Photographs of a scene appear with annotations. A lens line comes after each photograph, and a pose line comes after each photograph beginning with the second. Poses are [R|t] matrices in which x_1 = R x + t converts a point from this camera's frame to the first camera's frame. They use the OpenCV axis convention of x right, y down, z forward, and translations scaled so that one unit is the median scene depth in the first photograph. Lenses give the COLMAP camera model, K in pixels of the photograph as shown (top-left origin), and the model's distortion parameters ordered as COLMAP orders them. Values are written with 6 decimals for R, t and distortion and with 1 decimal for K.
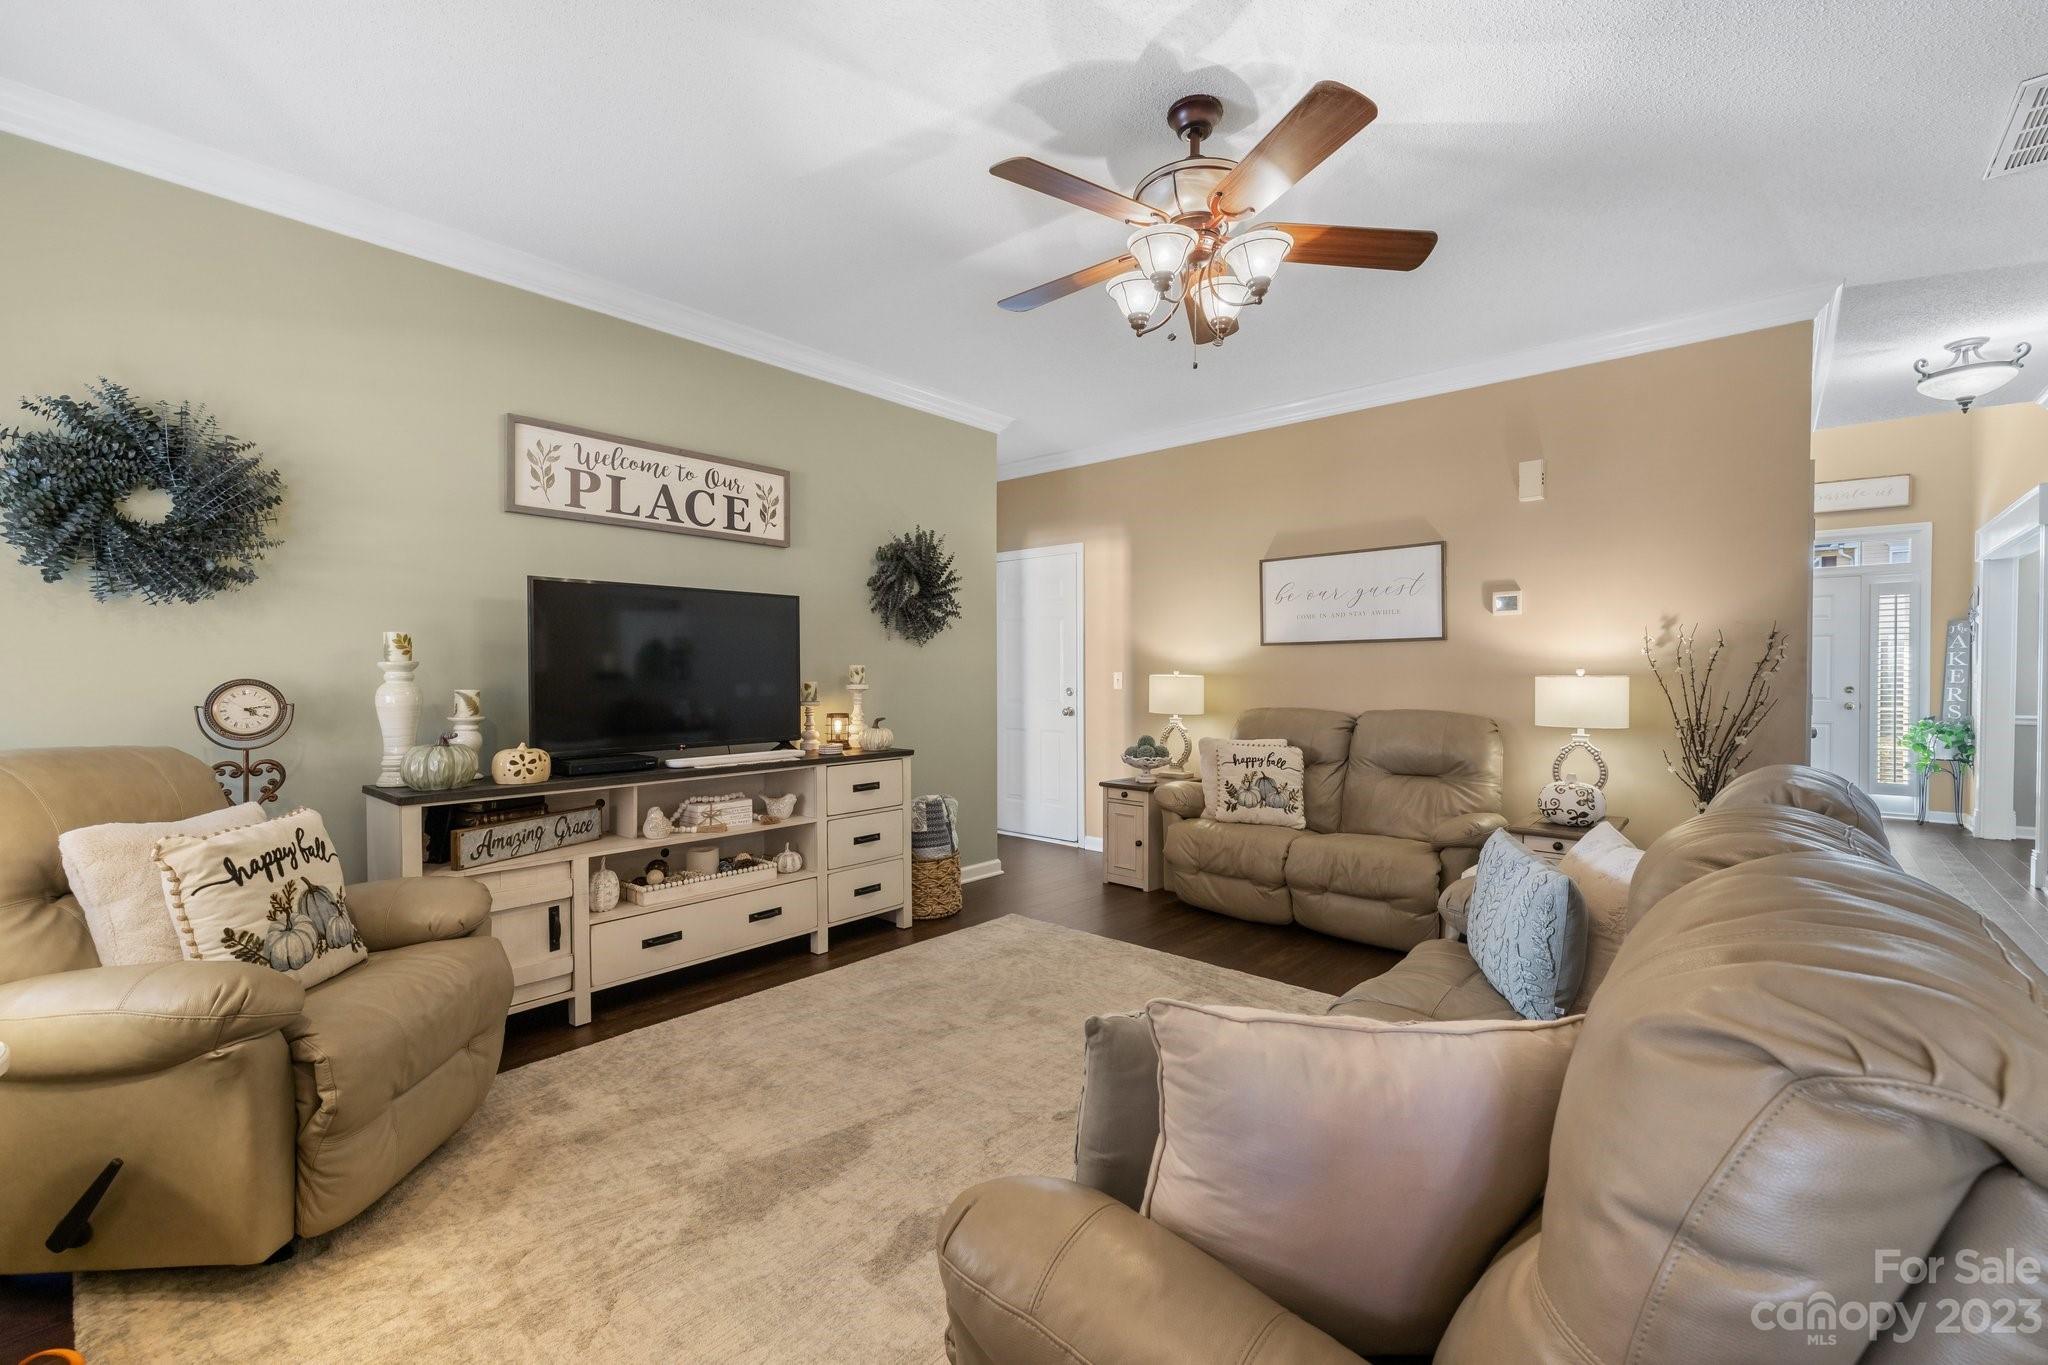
lens RADIAL K [[857.2, 0, 1014.2], [0, 857.2, 684.0], [0, 0, 1]] dist [0.000677, 0.000752]
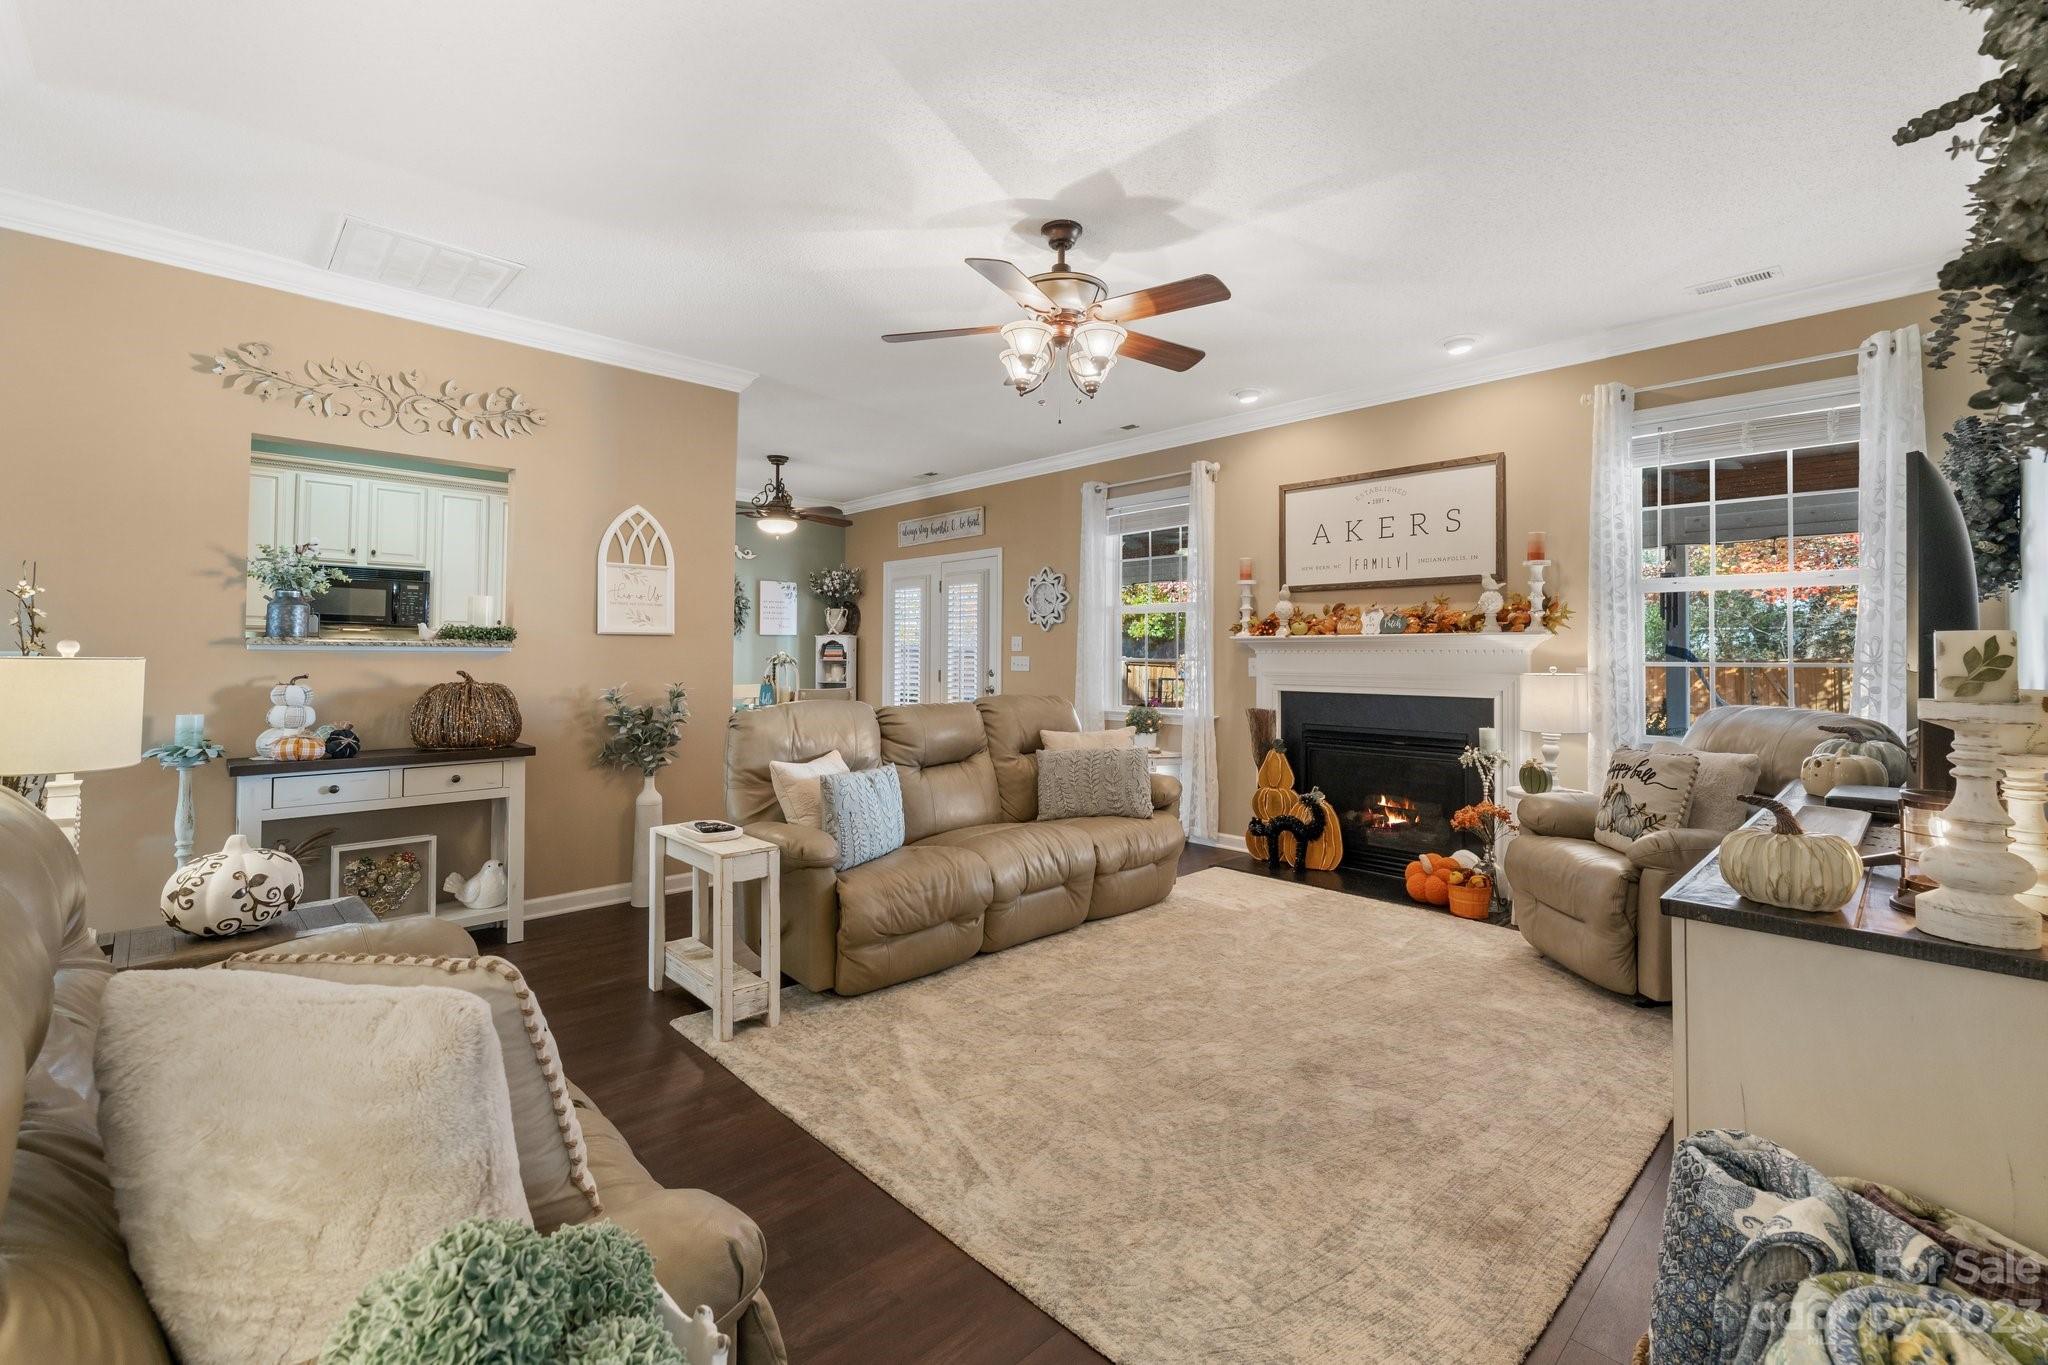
lens RADIAL K [[857.2, 0, 1018.6], [0, 857.2, 637.6], [0, 0, 1]] dist [0.000677, 0.000752]
pose [[-0.997386, -0.005247, 0.072074, 0.142536], [-0.005934, 0.999939, -0.009318, -0.024046], [-0.072020, -0.009721, -0.997356, 1.852759]]
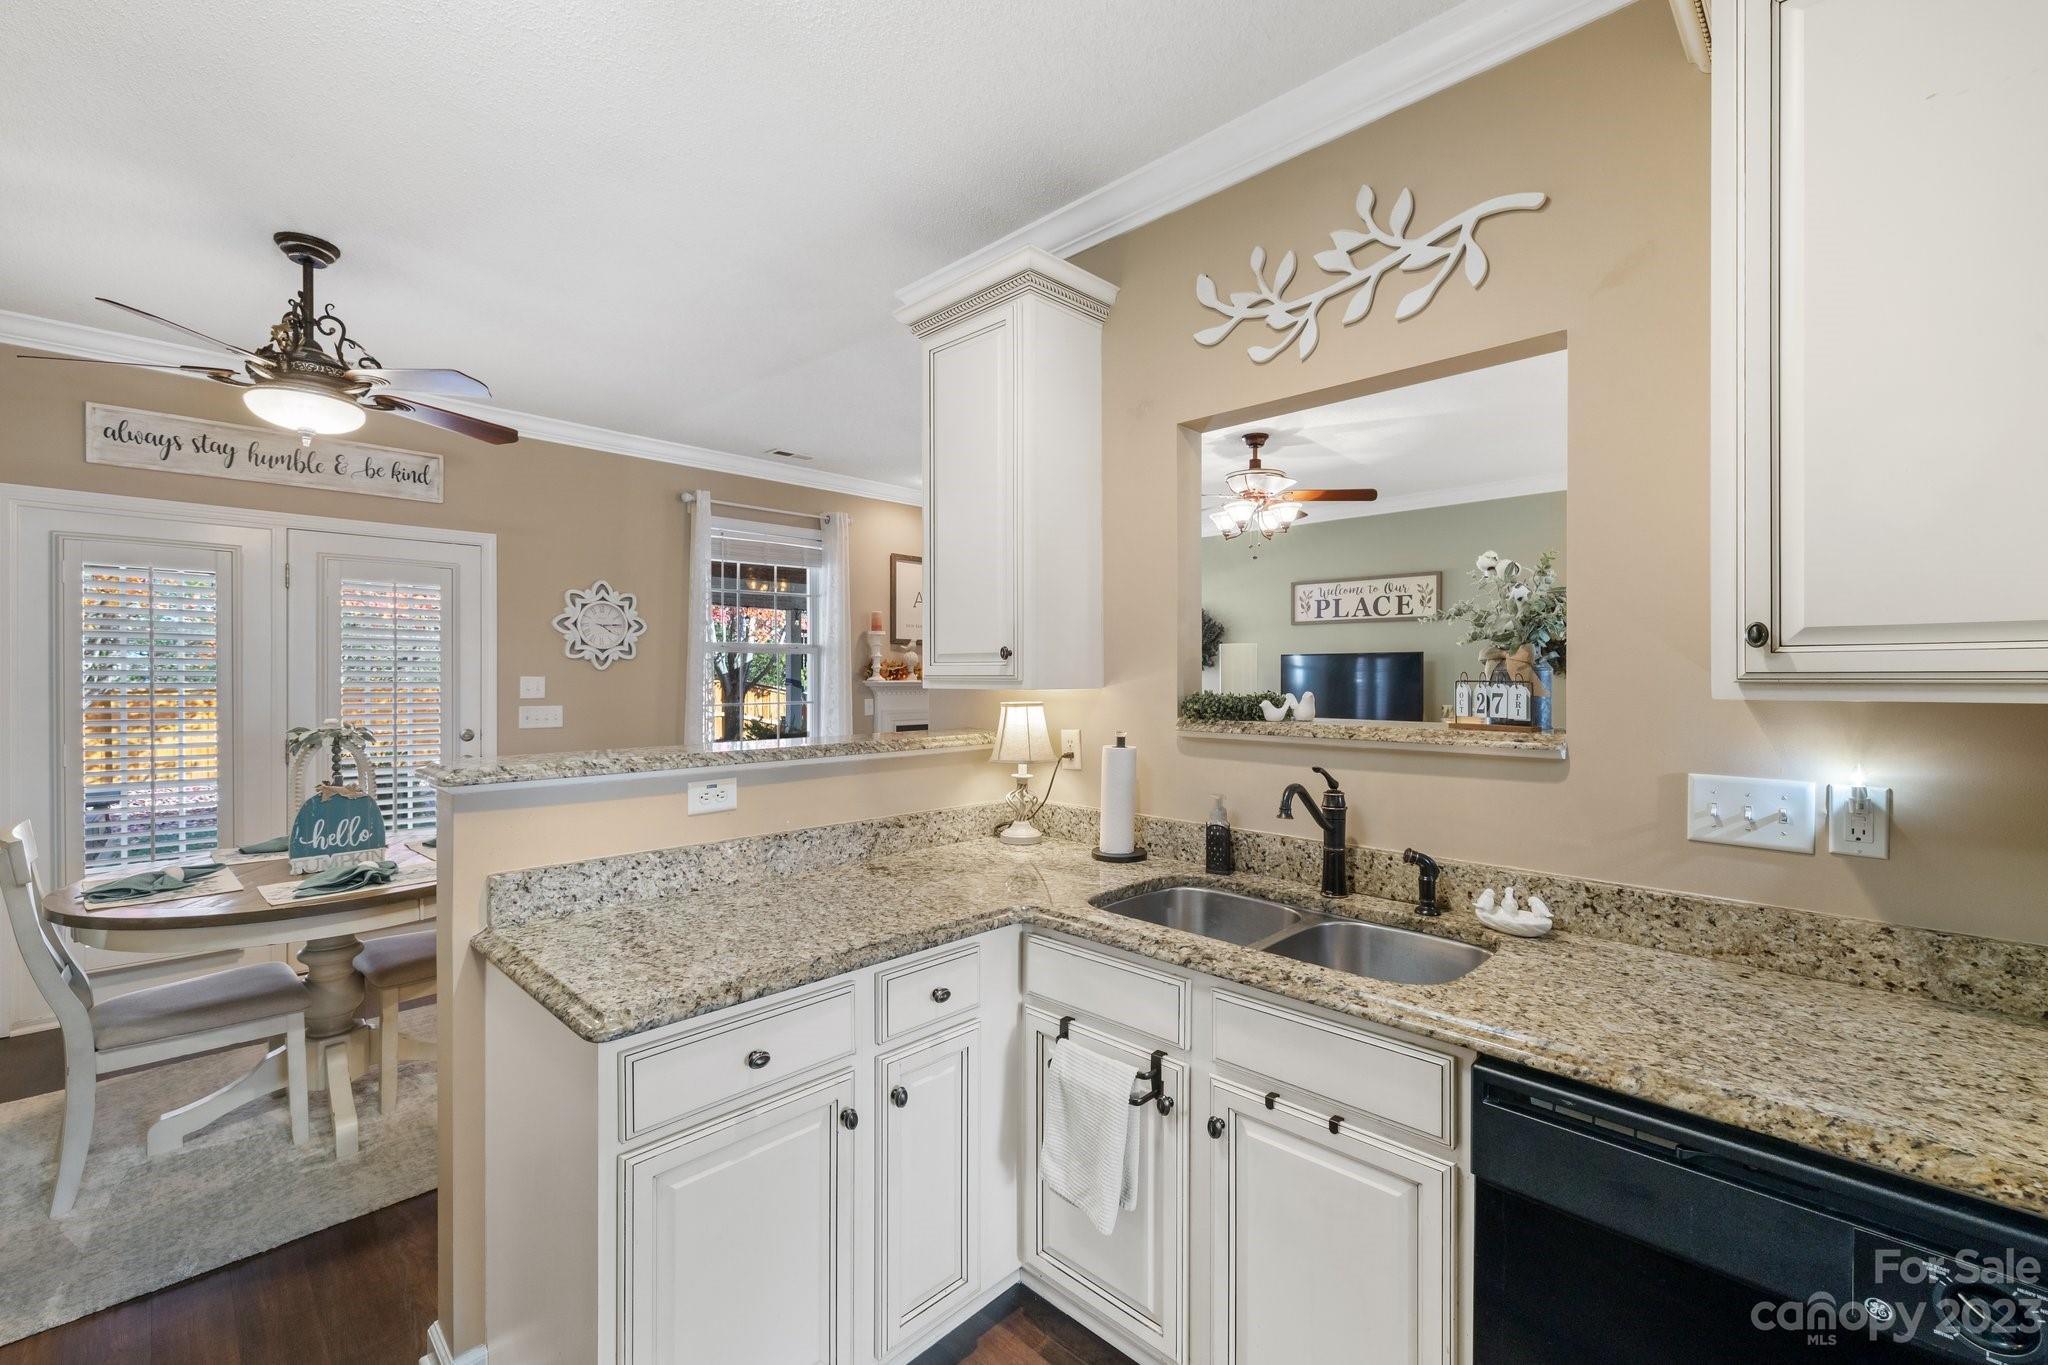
lens RADIAL K [[857.2, 0, 1025.9], [0, 857.2, 676.2], [0, 0, 1]] dist [0.000677, 0.000752]
pose [[-0.046335, -0.001666, -0.998925, 1.877973], [-0.012007, 0.999927, -0.001111, -0.059406], [0.998854, 0.011942, -0.046351, 0.432230]]
